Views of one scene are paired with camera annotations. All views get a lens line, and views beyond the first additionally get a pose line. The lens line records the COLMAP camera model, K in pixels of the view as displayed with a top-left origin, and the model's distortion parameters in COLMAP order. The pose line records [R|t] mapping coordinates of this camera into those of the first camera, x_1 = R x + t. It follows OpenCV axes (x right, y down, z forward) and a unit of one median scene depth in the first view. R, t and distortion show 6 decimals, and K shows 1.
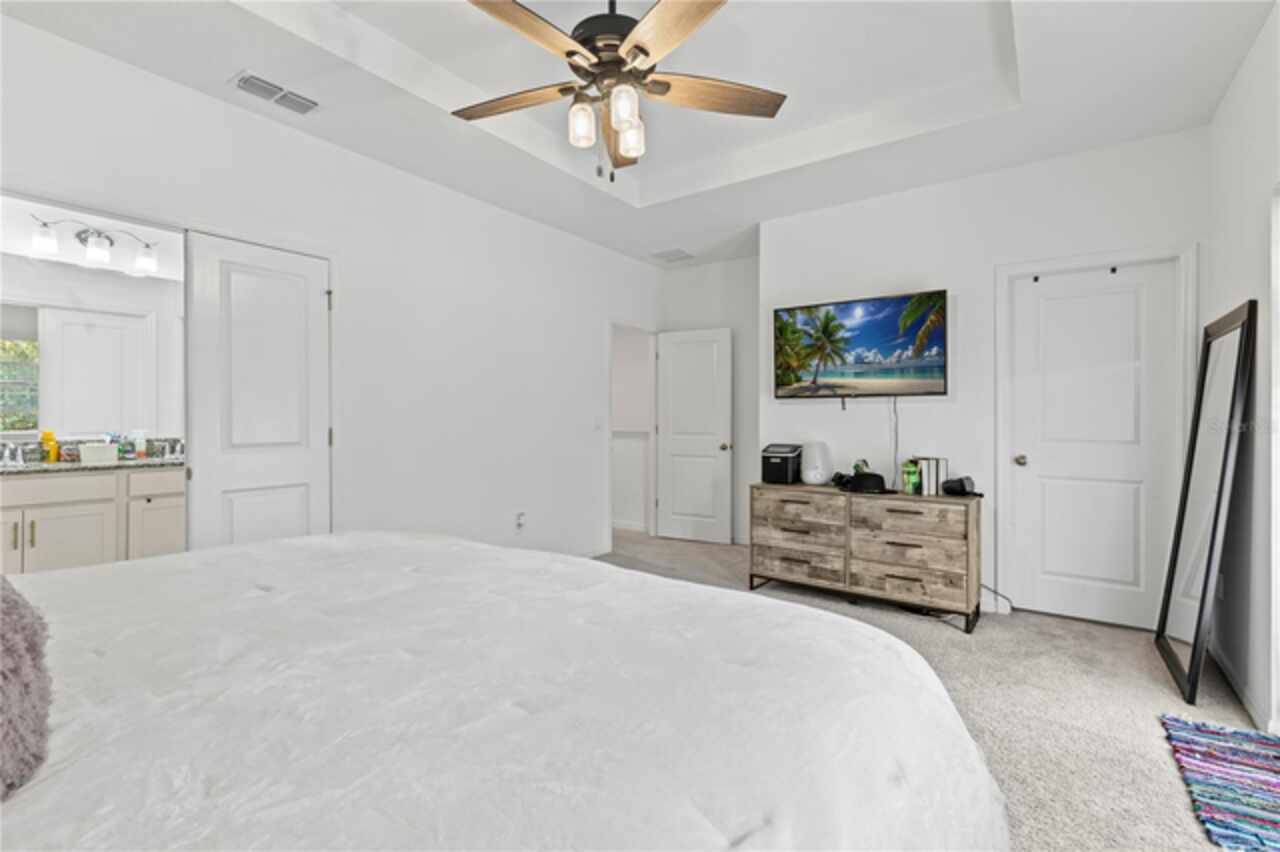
lens RADIAL K [[585.7, 0, 640.8], [0, 585.7, 426.7], [0, 0, 1]] dist [0.005697, 0.000693]
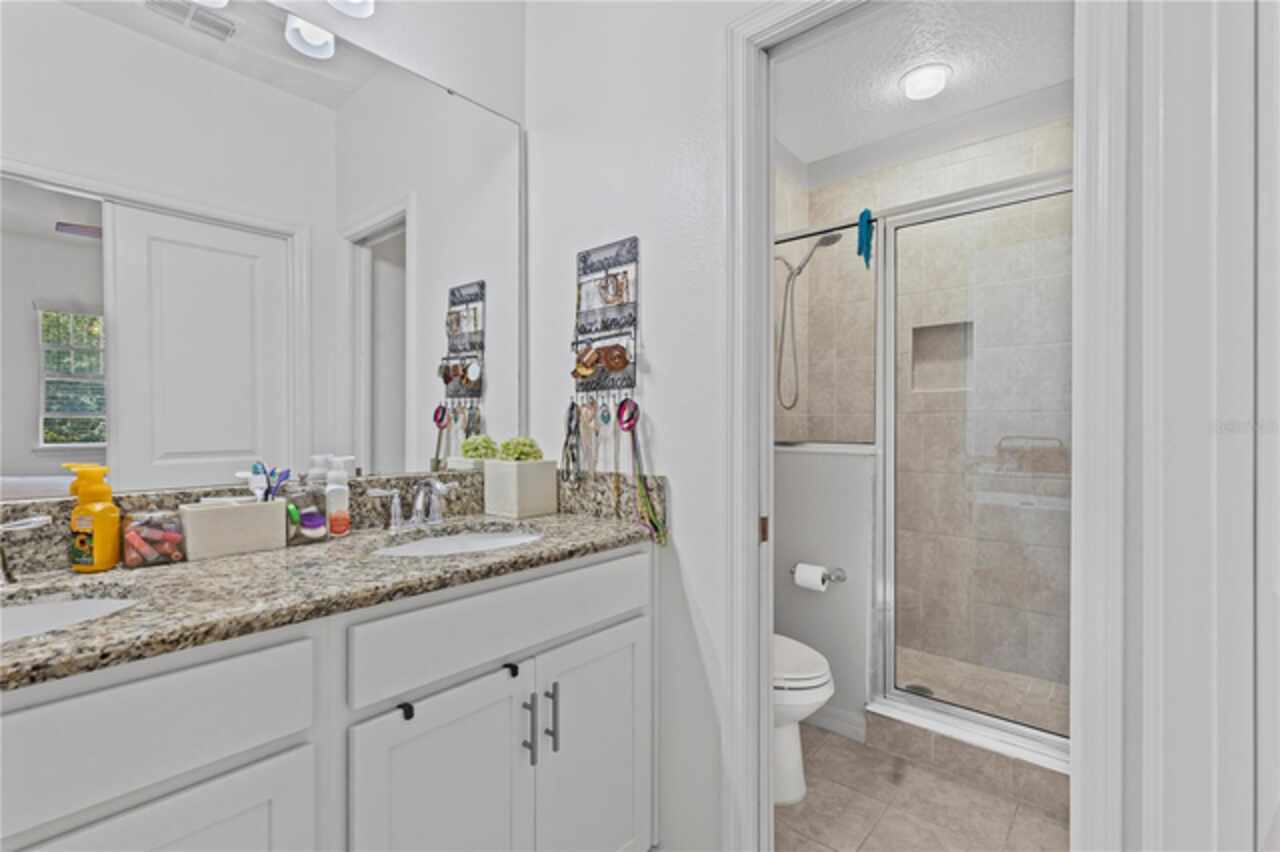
lens RADIAL K [[585.7, 0, 644.2], [0, 585.7, 429.6], [0, 0, 1]] dist [0.005697, 0.000693]
pose [[0.996602, 0.005005, -0.082218, -0.682859], [-0.005385, 0.999976, -0.004393, -0.011479], [0.082194, 0.004821, 0.996605, 0.707792]]
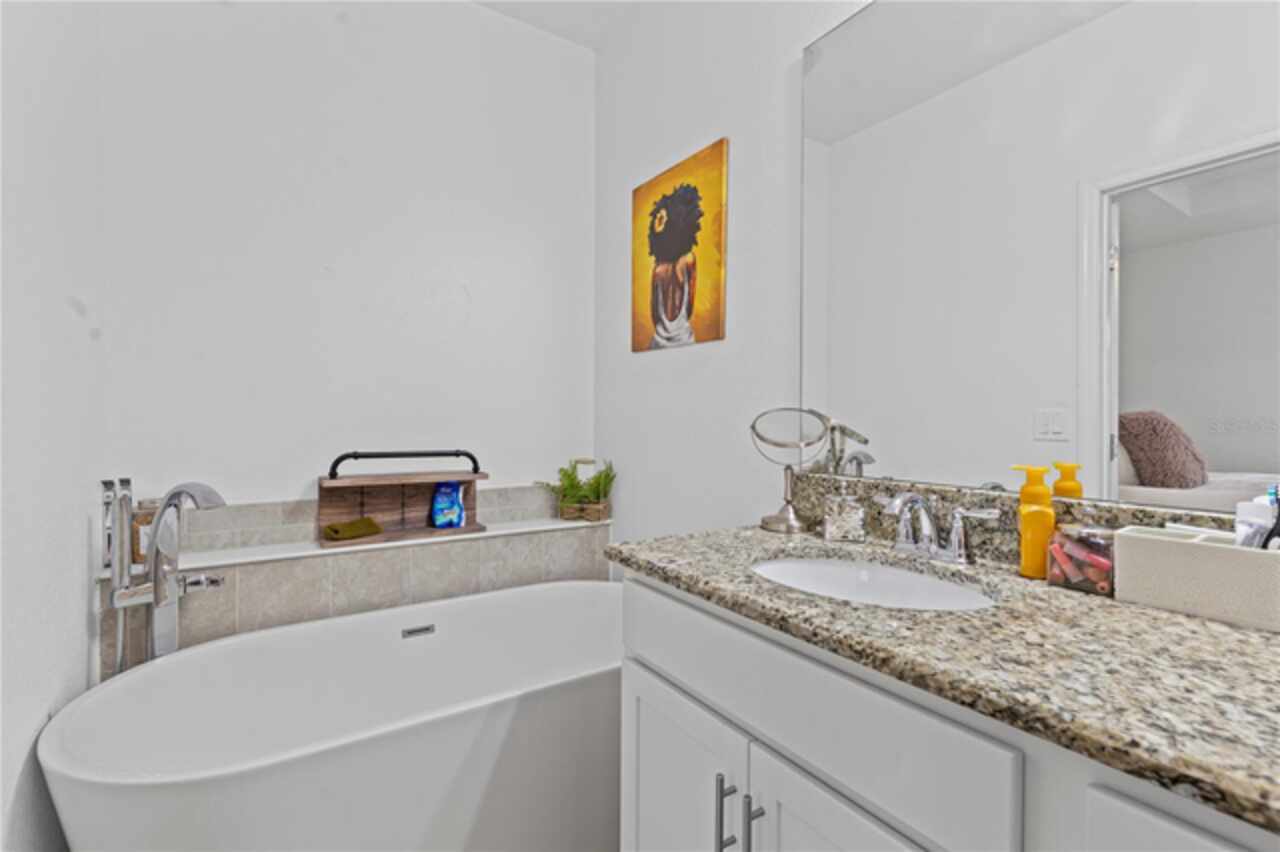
lens RADIAL K [[585.7, 0, 650.3], [0, 585.7, 421.0], [0, 0, 1]] dist [0.005697, 0.000693]
pose [[-0.358203, 0.008679, -0.933603, -0.656819], [-0.008056, 0.999891, 0.012386, -0.016088], [0.933609, 0.011958, -0.358094, 0.911069]]
